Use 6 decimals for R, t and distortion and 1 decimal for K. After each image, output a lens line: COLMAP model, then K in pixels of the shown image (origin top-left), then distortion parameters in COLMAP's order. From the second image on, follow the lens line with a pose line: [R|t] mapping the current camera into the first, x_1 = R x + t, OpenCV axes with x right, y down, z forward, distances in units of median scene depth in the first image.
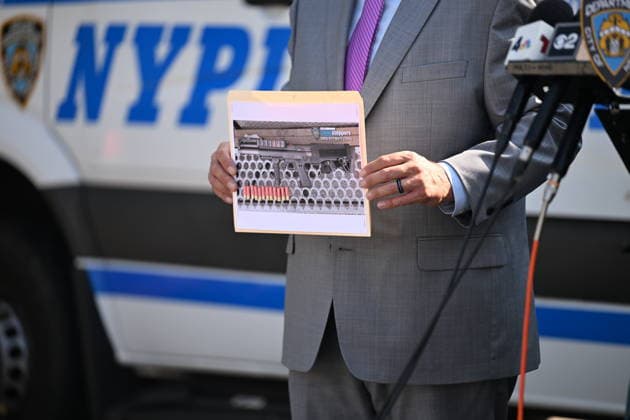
lens RADIAL K [[2768.1, 0, 315.0], [0, 2768.1, 210.0], [0, 0, 1]] dist [0.106119, -10.693084]
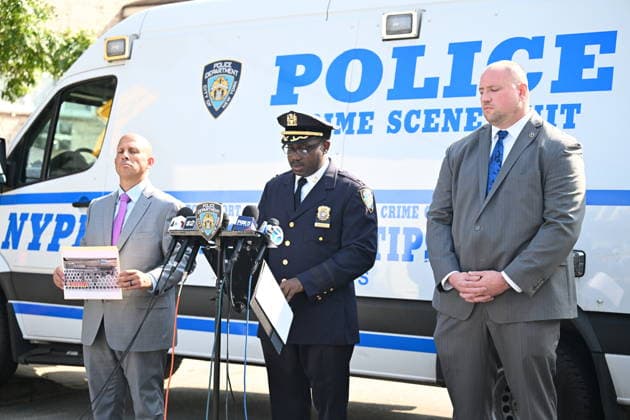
lens RADIAL K [[2768.1, 0, 315.0], [0, 2768.1, 210.0], [0, 0, 1]] dist [0.106119, -10.693084]
pose [[0.997044, 0.023602, 0.073112, 0.012967], [-0.018053, 0.996971, -0.075648, 0.128695], [-0.074676, 0.074104, 0.994451, -1.701787]]
